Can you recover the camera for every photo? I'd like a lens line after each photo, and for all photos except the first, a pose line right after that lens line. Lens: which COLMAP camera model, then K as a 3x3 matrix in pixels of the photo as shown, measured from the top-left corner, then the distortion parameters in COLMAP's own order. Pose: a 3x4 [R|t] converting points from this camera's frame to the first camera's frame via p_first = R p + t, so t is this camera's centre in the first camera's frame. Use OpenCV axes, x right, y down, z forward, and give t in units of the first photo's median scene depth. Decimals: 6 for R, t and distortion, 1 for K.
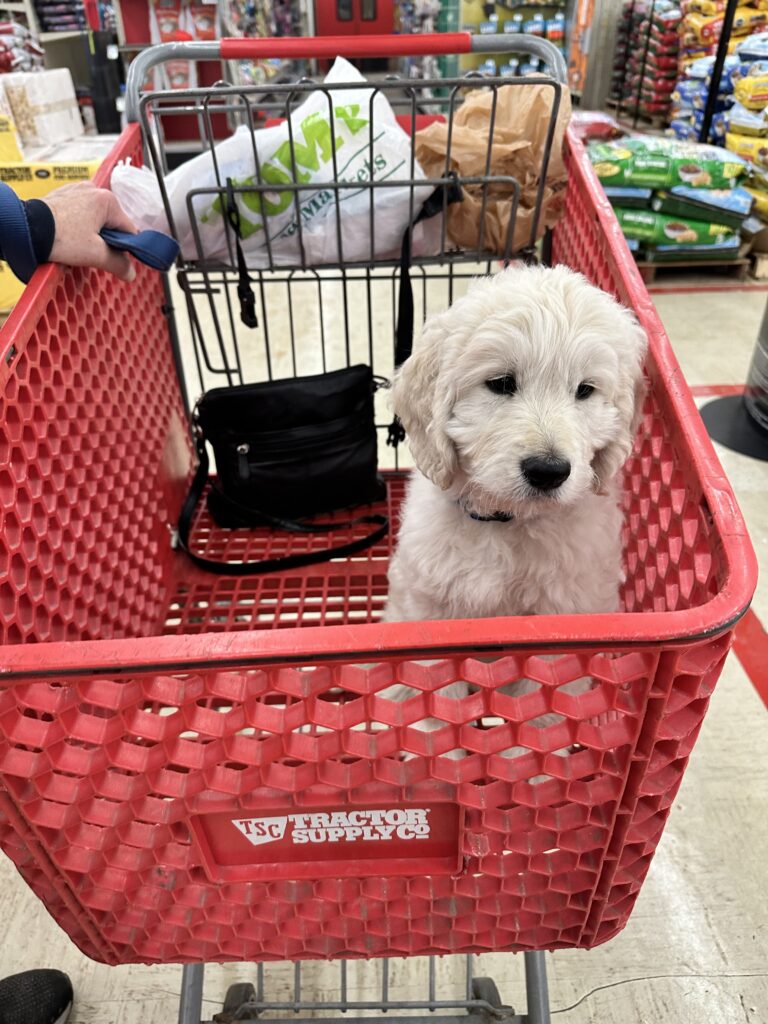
lens RADIAL K [[720.4, 0, 394.1], [0, 720.4, 520.3], [0, 0, 1]] dist [-0.004837, -0.005621]
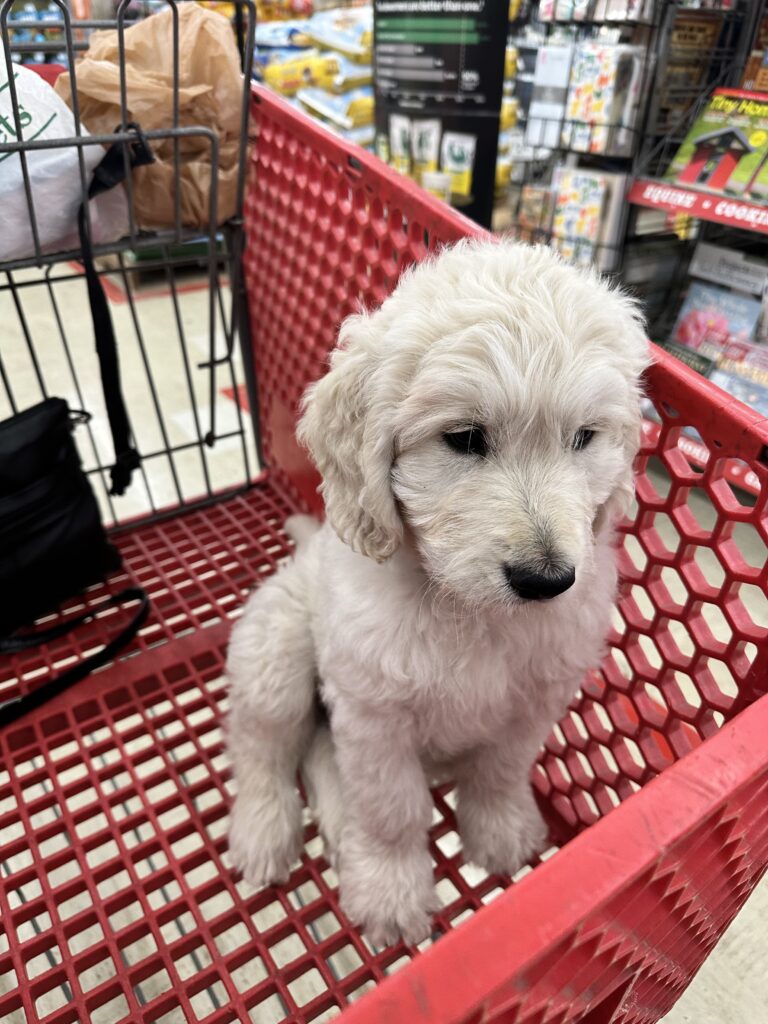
lens RADIAL K [[728.3, 0, 376.8], [0, 728.3, 506.8], [0, 0, 1]] dist [-0.006686, -0.006813]
pose [[0.845818, -0.273118, 0.458256, -0.151076], [0.282567, 0.957974, 0.049405, -0.063479], [-0.452491, 0.087701, 0.887446, 0.235456]]
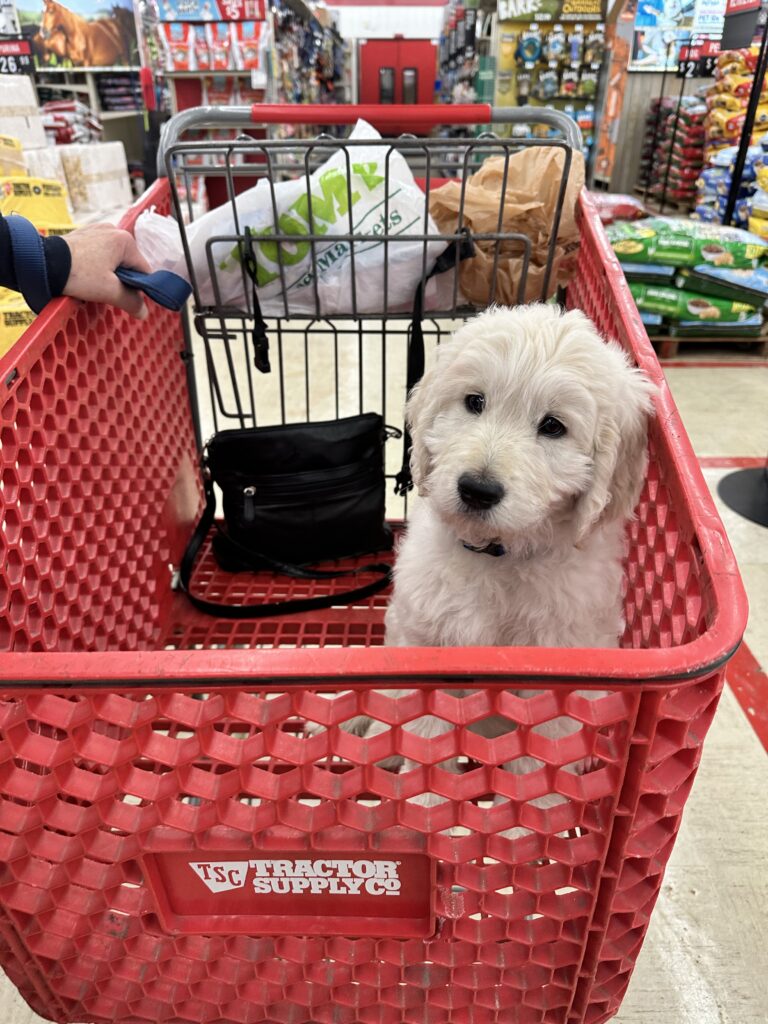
lens RADIAL K [[719.2, 0, 399.1], [0, 719.2, 517.9], [0, 0, 1]] dist [0.000720, -0.009820]
pose [[0.998870, 0.038822, -0.027429, 0.029563], [-0.041214, 0.994830, -0.092815, 0.023655], [0.023684, 0.093841, 0.995305, 0.016648]]
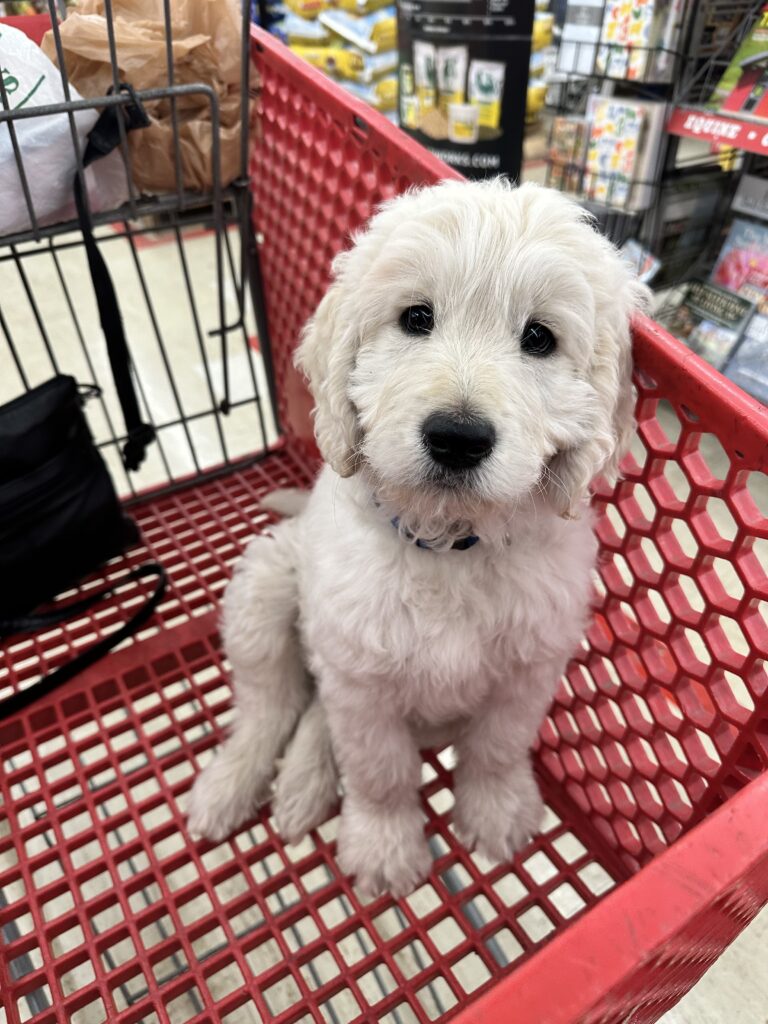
lens RADIAL K [[728.8, 0, 380.1], [0, 728.8, 510.8], [0, 0, 1]] dist [-0.006459, -0.007339]
pose [[0.860261, -0.318846, 0.397854, -0.113482], [0.294677, 0.947731, 0.122358, -0.096674], [-0.416072, 0.011979, 0.909253, 0.241861]]
